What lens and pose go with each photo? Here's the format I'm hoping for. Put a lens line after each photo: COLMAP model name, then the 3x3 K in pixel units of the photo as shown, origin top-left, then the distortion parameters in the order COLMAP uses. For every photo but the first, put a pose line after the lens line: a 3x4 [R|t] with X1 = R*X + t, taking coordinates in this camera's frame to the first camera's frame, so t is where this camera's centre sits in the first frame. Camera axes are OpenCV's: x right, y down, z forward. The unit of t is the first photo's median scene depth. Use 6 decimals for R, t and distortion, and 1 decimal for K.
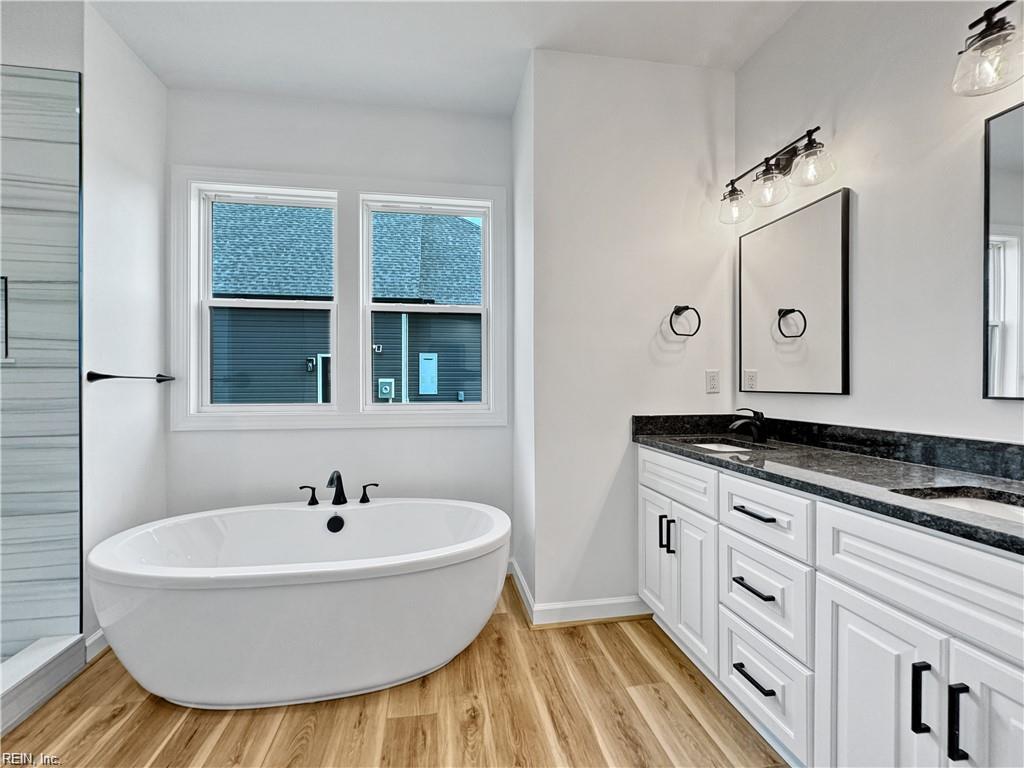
lens RADIAL K [[450.1, 0, 488.9], [0, 450.1, 383.9], [0, 0, 1]] dist [-0.002603, -0.000217]
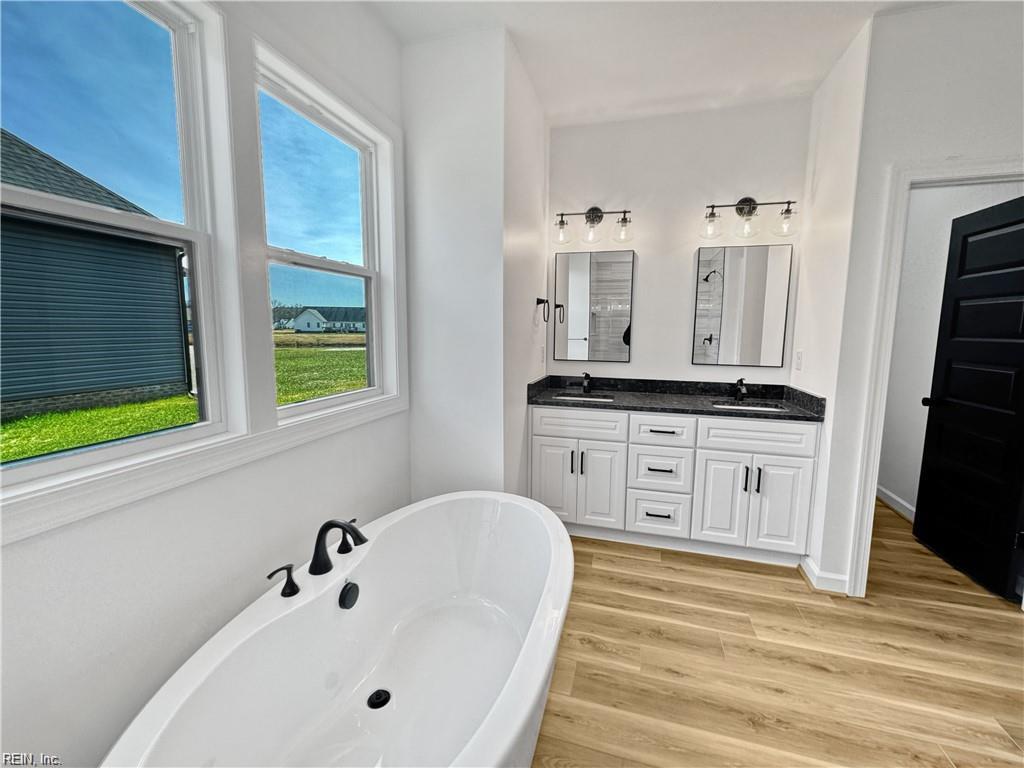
lens RADIAL K [[450.1, 0, 515.4], [0, 450.1, 378.4], [0, 0, 1]] dist [-0.002603, -0.000217]
pose [[0.371614, -0.105137, 0.922415, -1.107671], [-0.012522, 0.992909, 0.118216, -0.122648], [-0.928303, -0.055481, 0.367663, 0.720484]]
